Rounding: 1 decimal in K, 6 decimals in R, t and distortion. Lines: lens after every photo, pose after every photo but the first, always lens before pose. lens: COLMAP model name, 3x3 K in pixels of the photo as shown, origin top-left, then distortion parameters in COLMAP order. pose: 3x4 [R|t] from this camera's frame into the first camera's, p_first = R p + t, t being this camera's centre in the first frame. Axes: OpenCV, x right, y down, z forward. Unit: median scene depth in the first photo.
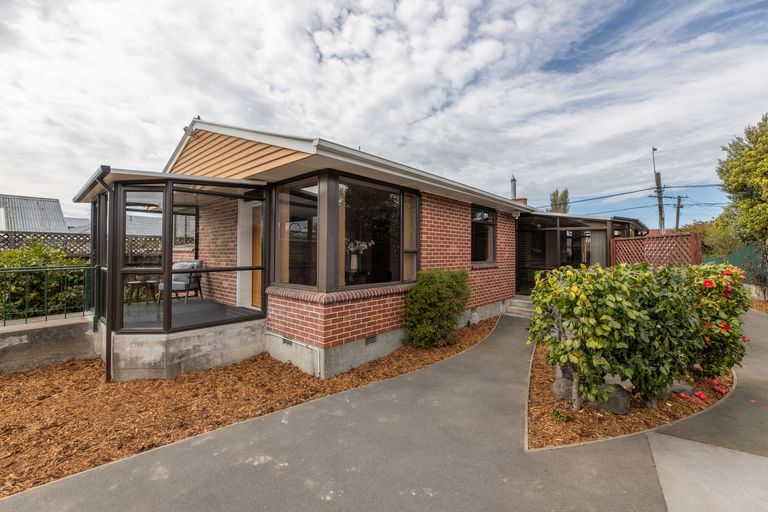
lens RADIAL K [[324.3, 0, 384.1], [0, 324.3, 252.0], [0, 0, 1]] dist [0.001812, 0.000032]
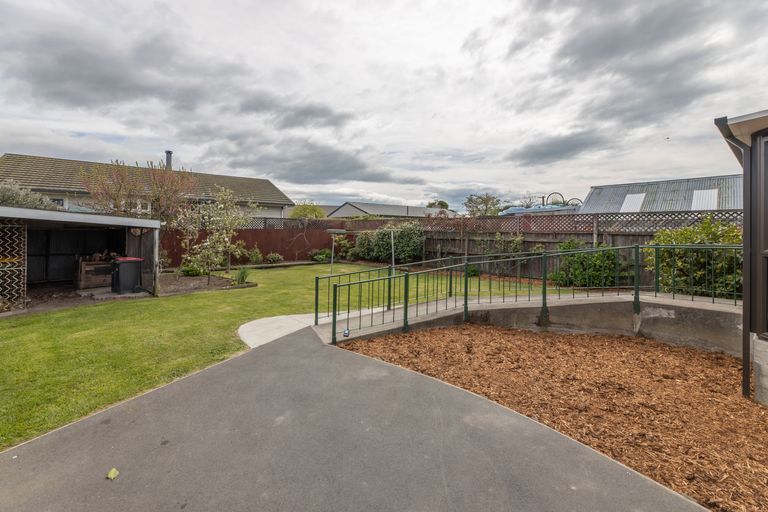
lens RADIAL K [[324.3, 0, 384.6], [0, 324.3, 226.5], [0, 0, 1]] dist [0.001812, 0.000032]
pose [[-0.145540, -0.011714, -0.989283, 0.048134], [-0.003775, 0.999929, -0.011285, 0.007667], [0.989345, 0.002092, -0.145574, 0.279960]]
